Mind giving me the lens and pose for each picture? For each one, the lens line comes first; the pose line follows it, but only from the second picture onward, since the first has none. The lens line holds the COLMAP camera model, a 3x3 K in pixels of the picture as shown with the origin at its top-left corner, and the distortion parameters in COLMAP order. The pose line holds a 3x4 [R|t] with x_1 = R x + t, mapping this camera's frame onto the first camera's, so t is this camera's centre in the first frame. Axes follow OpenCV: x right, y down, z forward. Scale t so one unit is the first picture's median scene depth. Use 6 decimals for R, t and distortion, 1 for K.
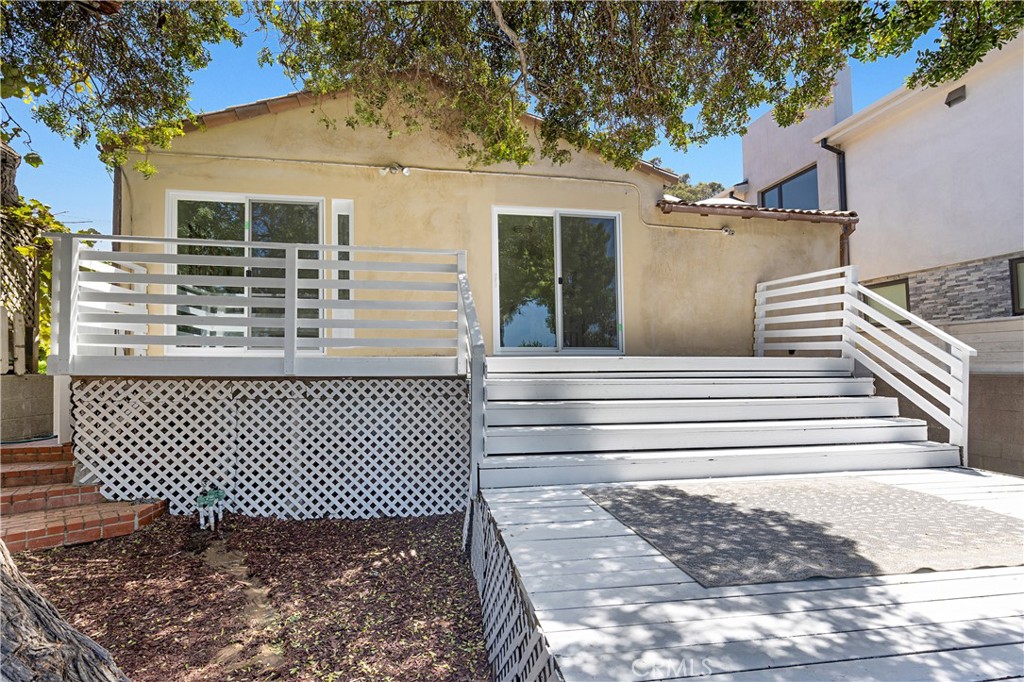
lens RADIAL K [[533.9, 0, 522.6], [0, 533.9, 356.3], [0, 0, 1]] dist [-0.000327, 0.000614]
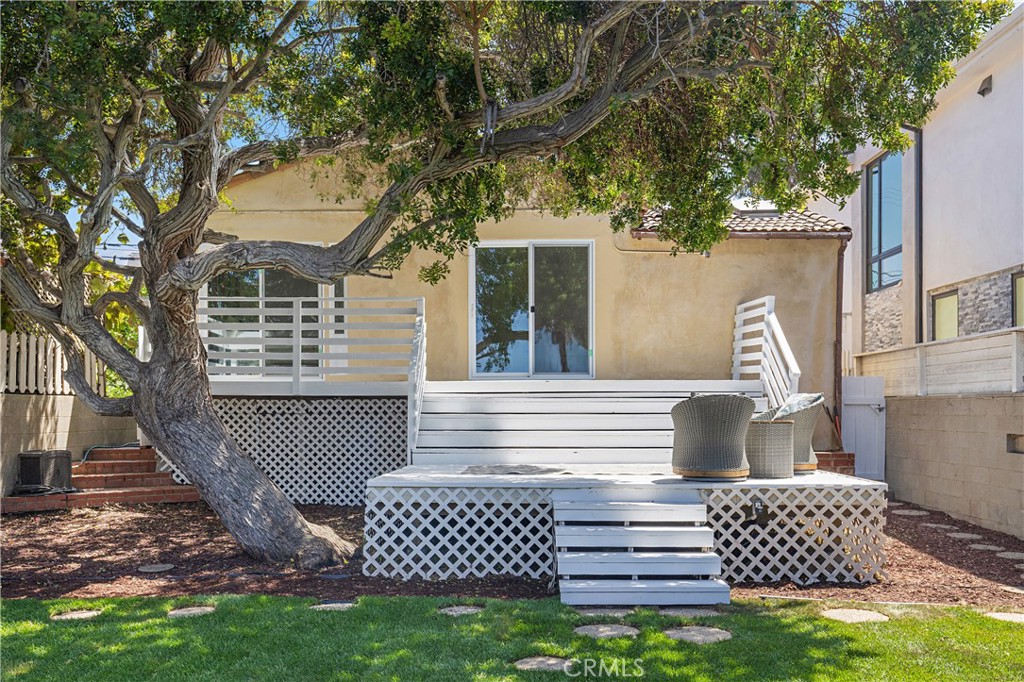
lens RADIAL K [[1006.8, 0, 410.6], [0, 1006.8, 435.3], [0, 0, 1]] dist [0.001690, 0.000000]
pose [[0.957174, 0.010102, -0.289337, 0.546020], [0.002559, 0.999057, 0.043348, 0.026606], [0.289502, -0.042232, 0.956245, -1.279771]]
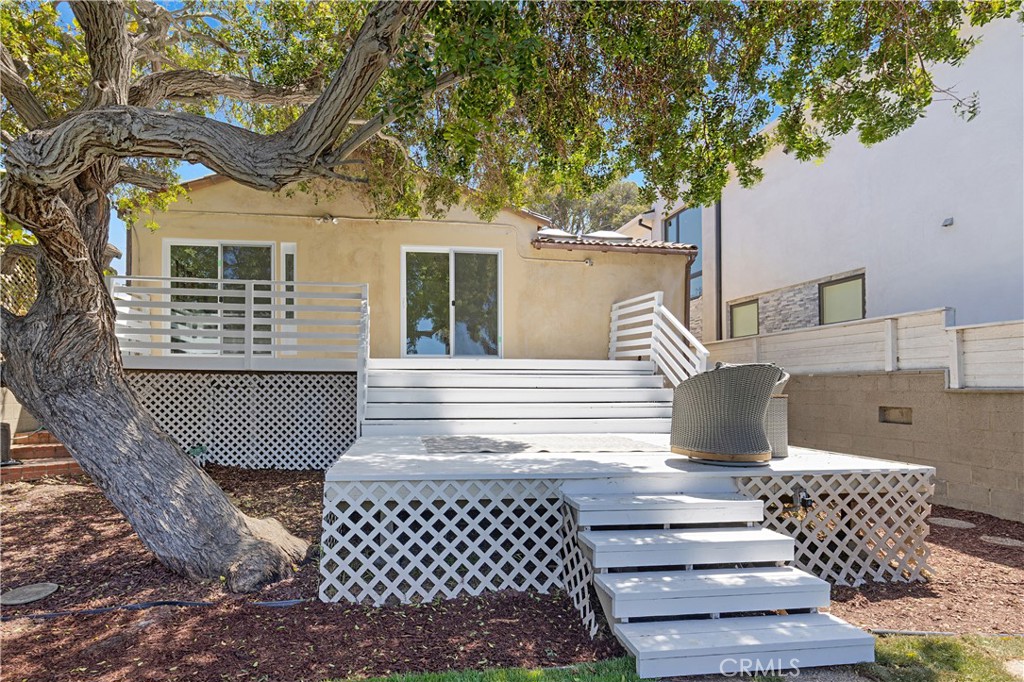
lens RADIAL K [[564.6, 0, 451.7], [0, 564.6, 392.8], [0, 0, 1]] dist [0.003097, -0.002116]
pose [[0.996277, 0.008593, -0.085778, 0.243293], [-0.006313, 0.999620, 0.026823, 0.050693], [0.085976, -0.026182, 0.995953, -0.478672]]
